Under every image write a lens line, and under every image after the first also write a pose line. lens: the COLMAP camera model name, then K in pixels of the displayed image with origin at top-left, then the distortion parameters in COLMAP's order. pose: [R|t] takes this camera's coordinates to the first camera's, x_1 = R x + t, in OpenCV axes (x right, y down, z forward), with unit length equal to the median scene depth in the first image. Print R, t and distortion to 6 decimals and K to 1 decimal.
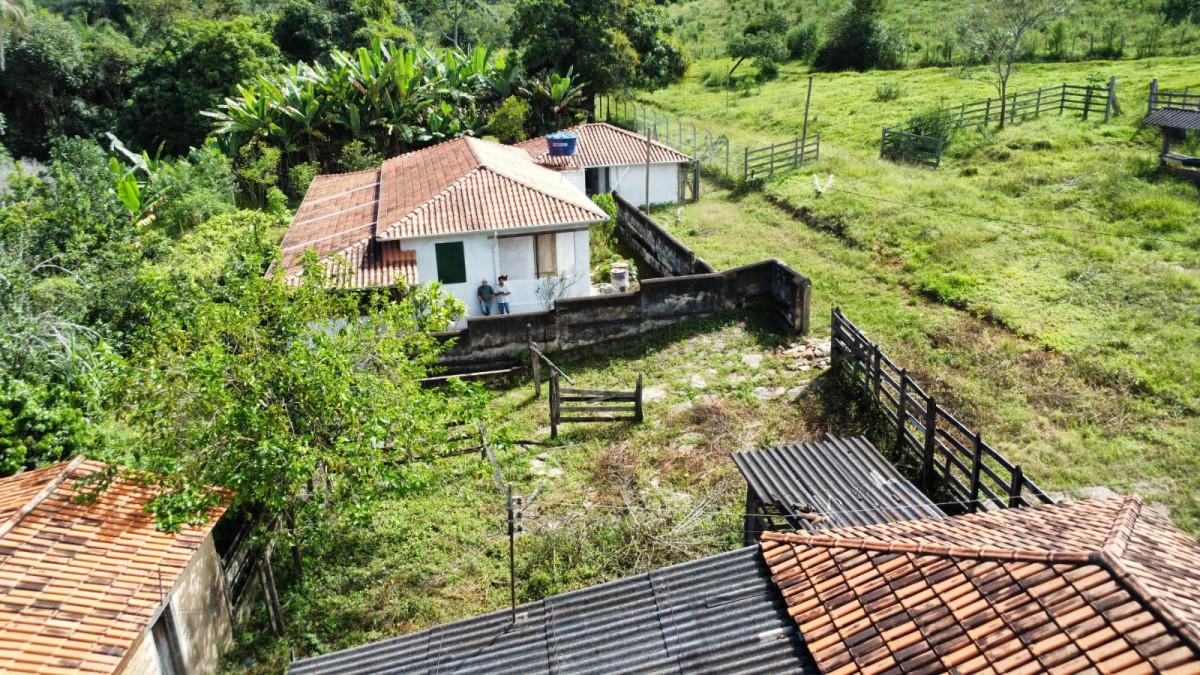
lens RADIAL K [[884.8, 0, 600.7], [0, 884.8, 343.2], [0, 0, 1]] dist [-0.039753, 0.011198]
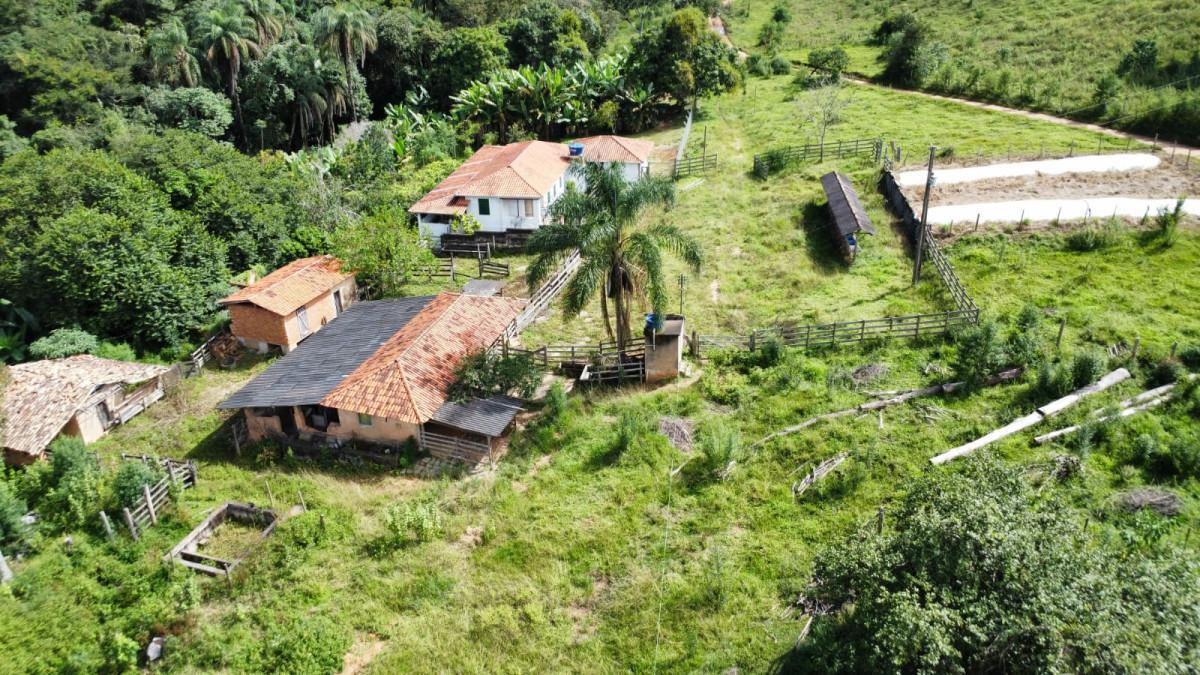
lens RADIAL K [[884.8, 0, 600.7], [0, 884.8, 343.2], [0, 0, 1]] dist [-0.039753, 0.011198]
pose [[0.921247, 0.183831, -0.342798, 0.577400], [-0.139661, 0.978835, 0.149585, -0.072298], [0.363041, -0.089930, 0.927423, -0.671507]]
